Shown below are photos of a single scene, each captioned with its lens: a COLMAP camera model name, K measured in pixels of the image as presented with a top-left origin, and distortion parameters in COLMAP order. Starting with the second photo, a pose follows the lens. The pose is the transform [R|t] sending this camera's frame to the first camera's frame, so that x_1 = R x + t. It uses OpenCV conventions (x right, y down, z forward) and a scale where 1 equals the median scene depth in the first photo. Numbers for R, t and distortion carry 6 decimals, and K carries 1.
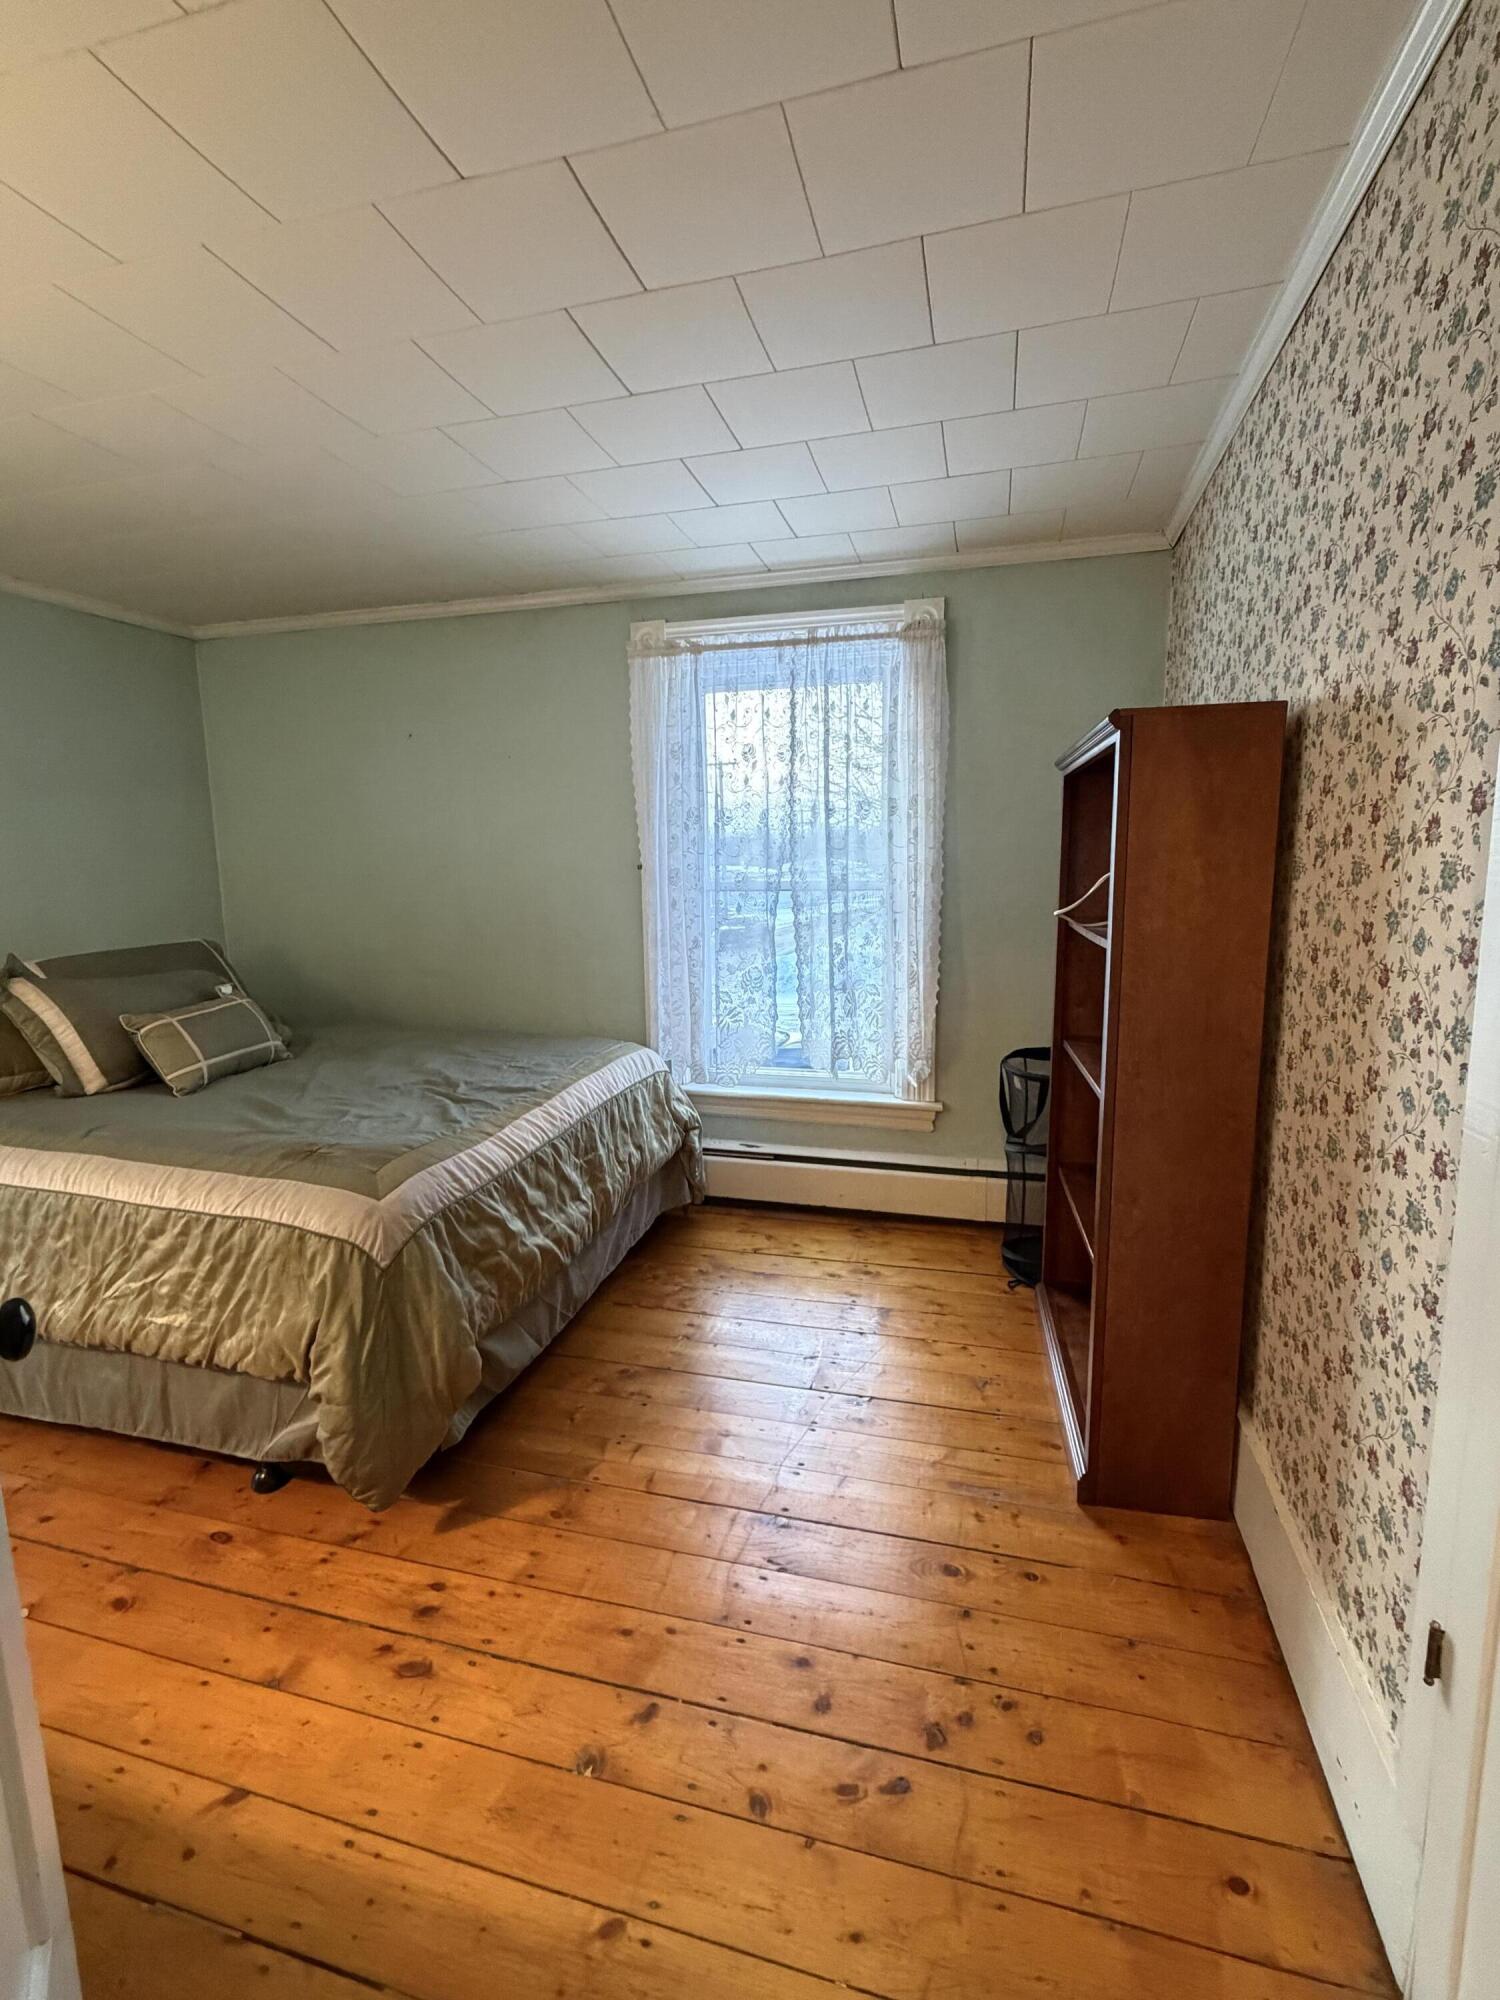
lens RADIAL K [[895.7, 0, 749.0], [0, 895.7, 1001.1], [0, 0, 1]] dist [-0.000582, -0.000208]
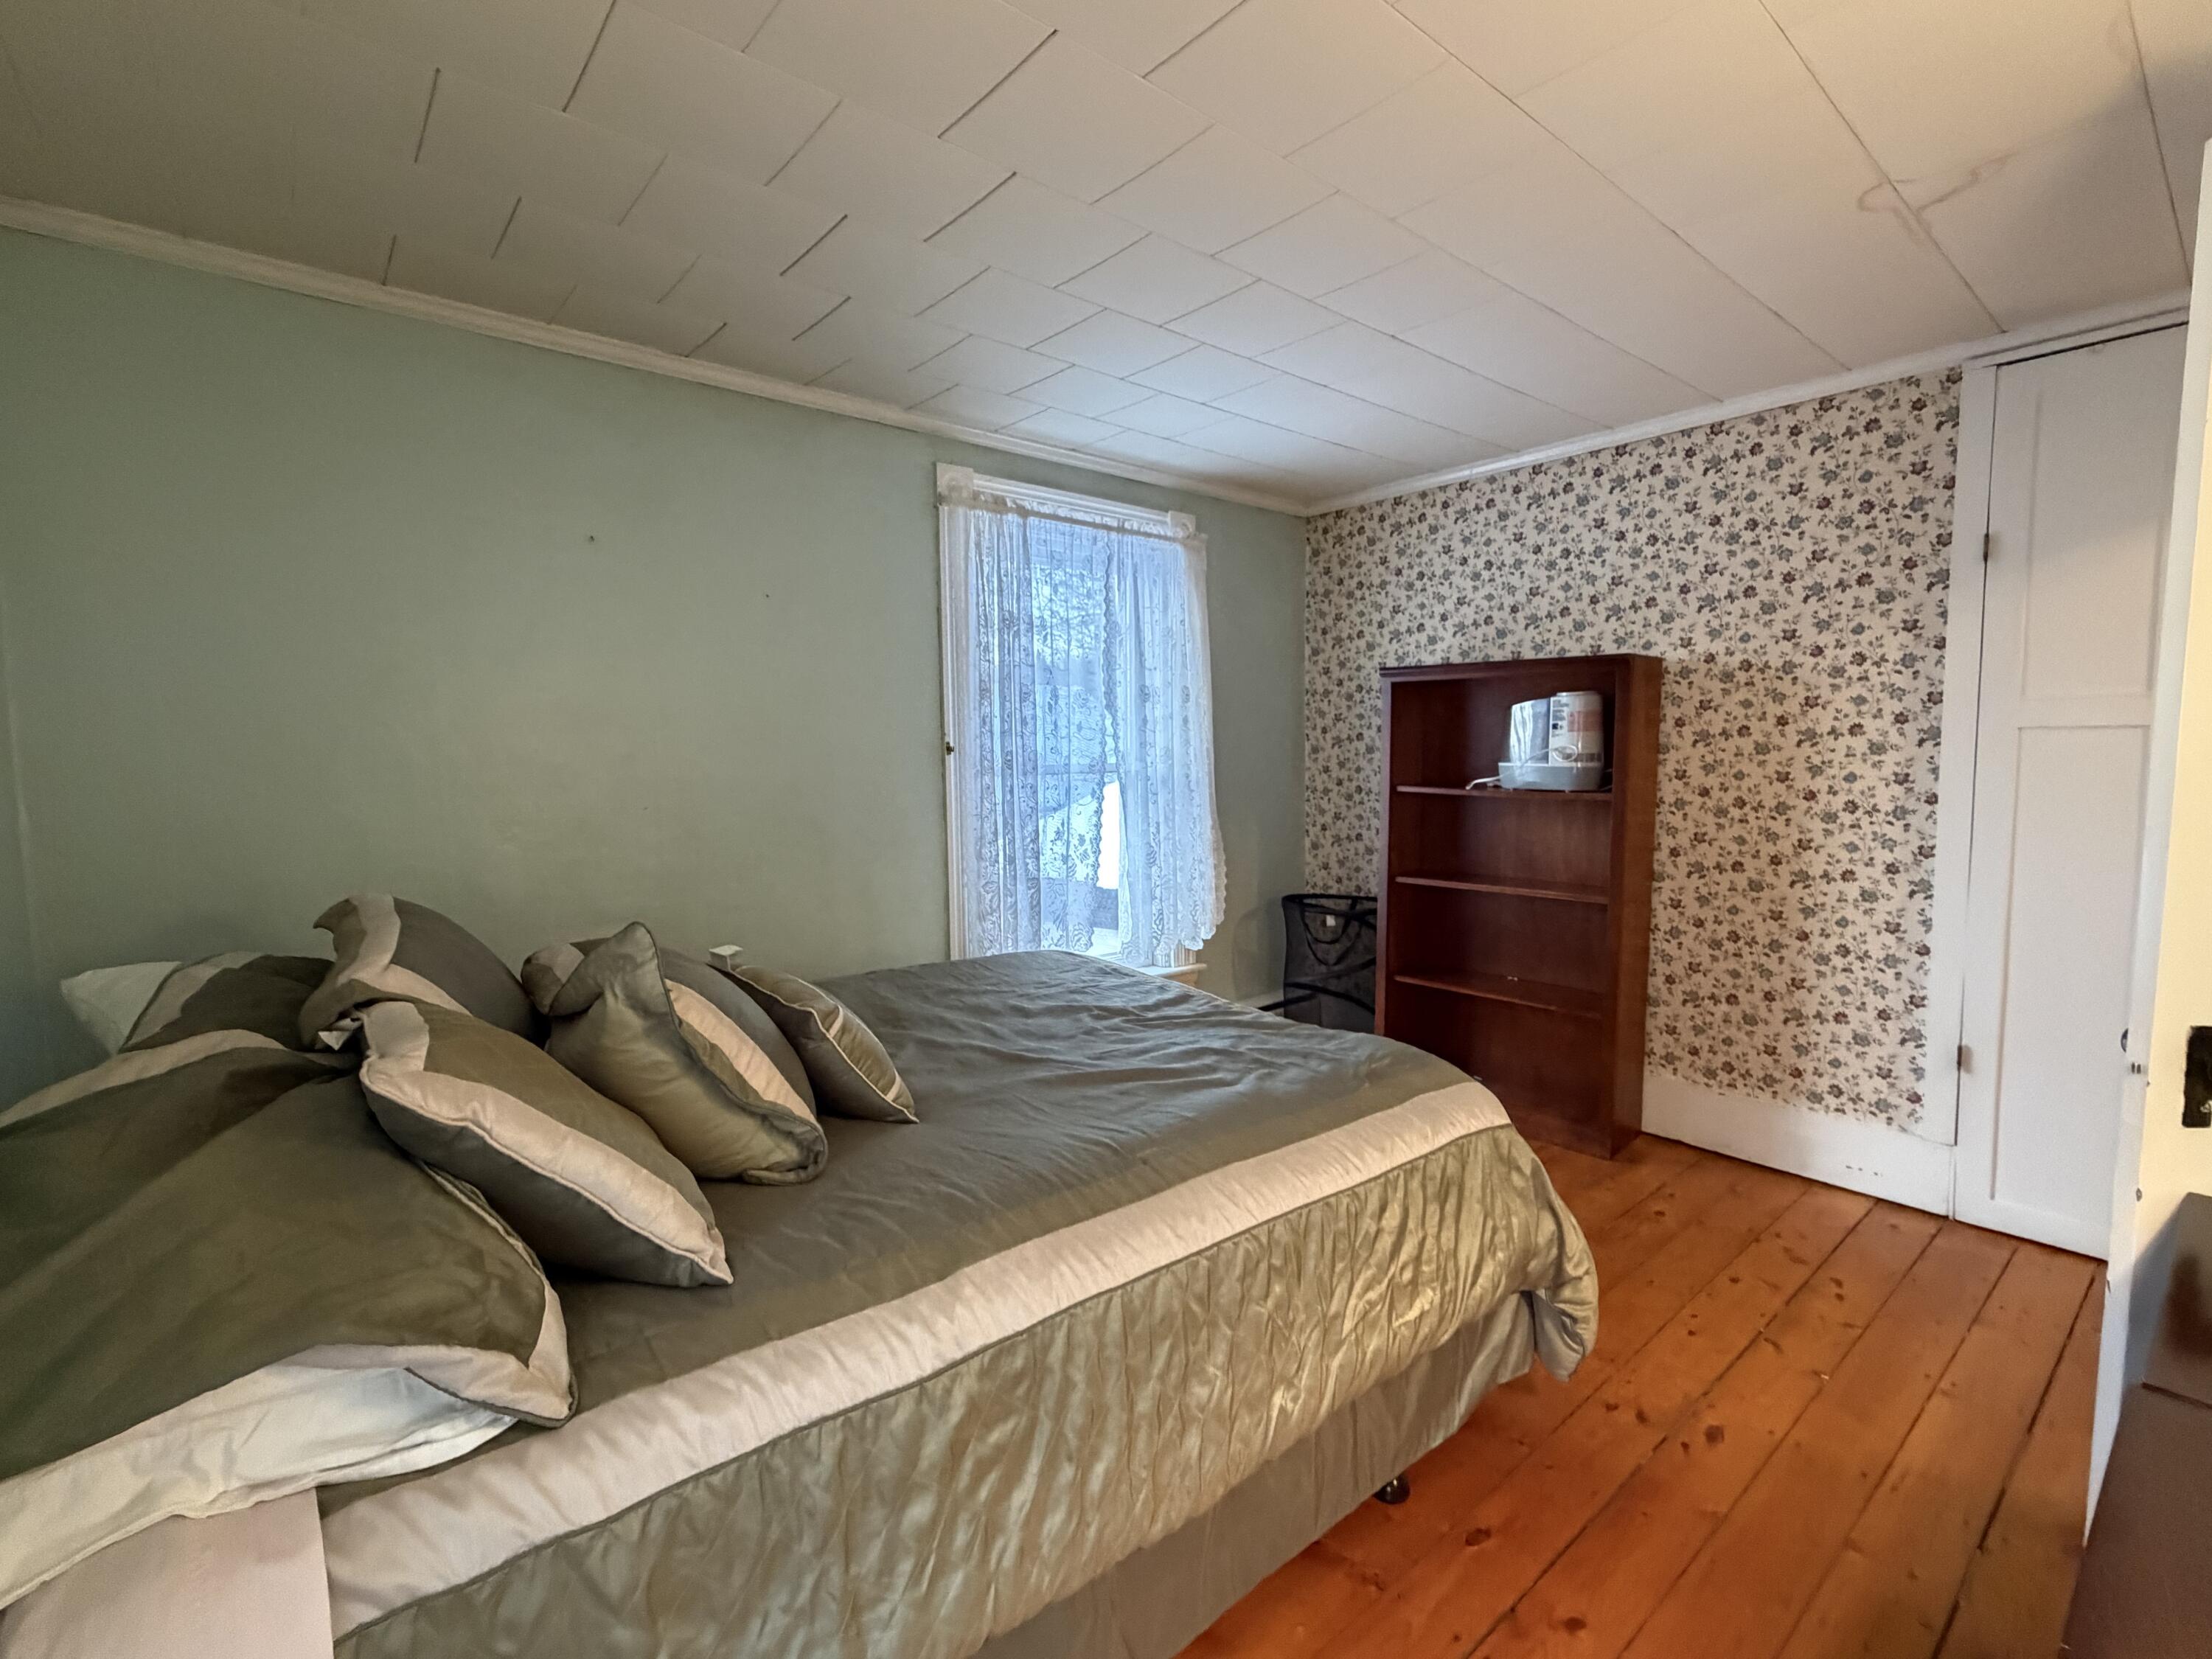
lens RADIAL K [[990.6, 0, 1104.3], [0, 990.6, 827.2], [0, 0, 1]] dist [-0.000582, -0.000208]
pose [[0.571550, -0.060418, 0.818340, -0.894100], [0.124432, 0.992134, -0.013657, -0.052334], [-0.811078, 0.109633, 0.574572, 0.404733]]
